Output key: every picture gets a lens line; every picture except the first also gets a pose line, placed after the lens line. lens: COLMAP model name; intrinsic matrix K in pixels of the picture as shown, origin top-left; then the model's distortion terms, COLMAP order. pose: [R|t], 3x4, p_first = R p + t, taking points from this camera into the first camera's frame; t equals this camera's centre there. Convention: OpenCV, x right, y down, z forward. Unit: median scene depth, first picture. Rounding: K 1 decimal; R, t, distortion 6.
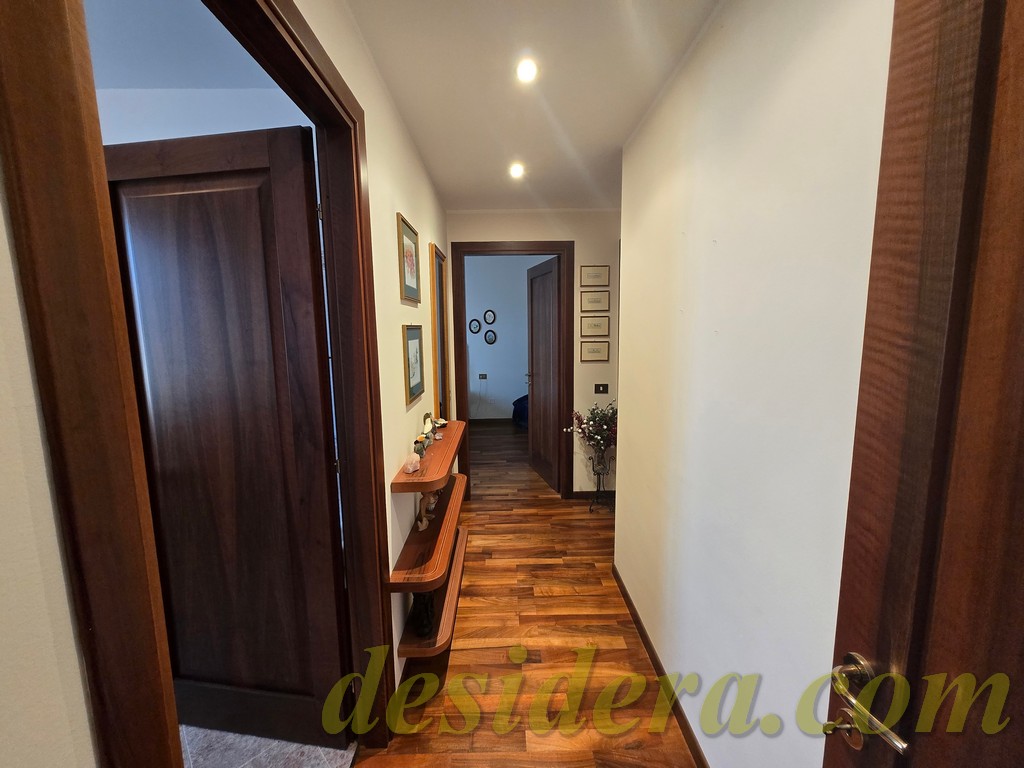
lens RADIAL K [[404.4, 0, 510.4], [0, 404.4, 379.7], [0, 0, 1]] dist [0.001566, -0.000976]
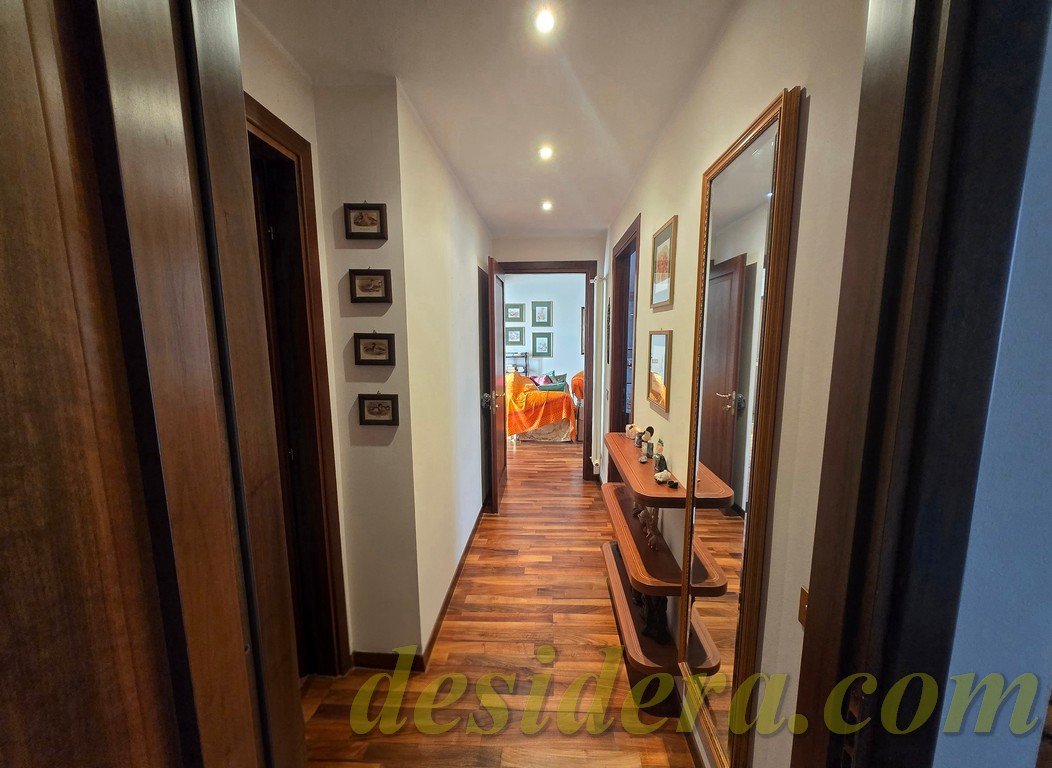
lens RADIAL K [[423.1, 0, 531.2], [0, 423.1, 387.1], [0, 0, 1]] dist [-0.000114, 0.000607]
pose [[-0.998072, 0.010681, 0.061141, 0.003687], [0.026766, 0.962844, 0.268728, -0.276716], [-0.055999, 0.269847, -0.961274, 1.911889]]
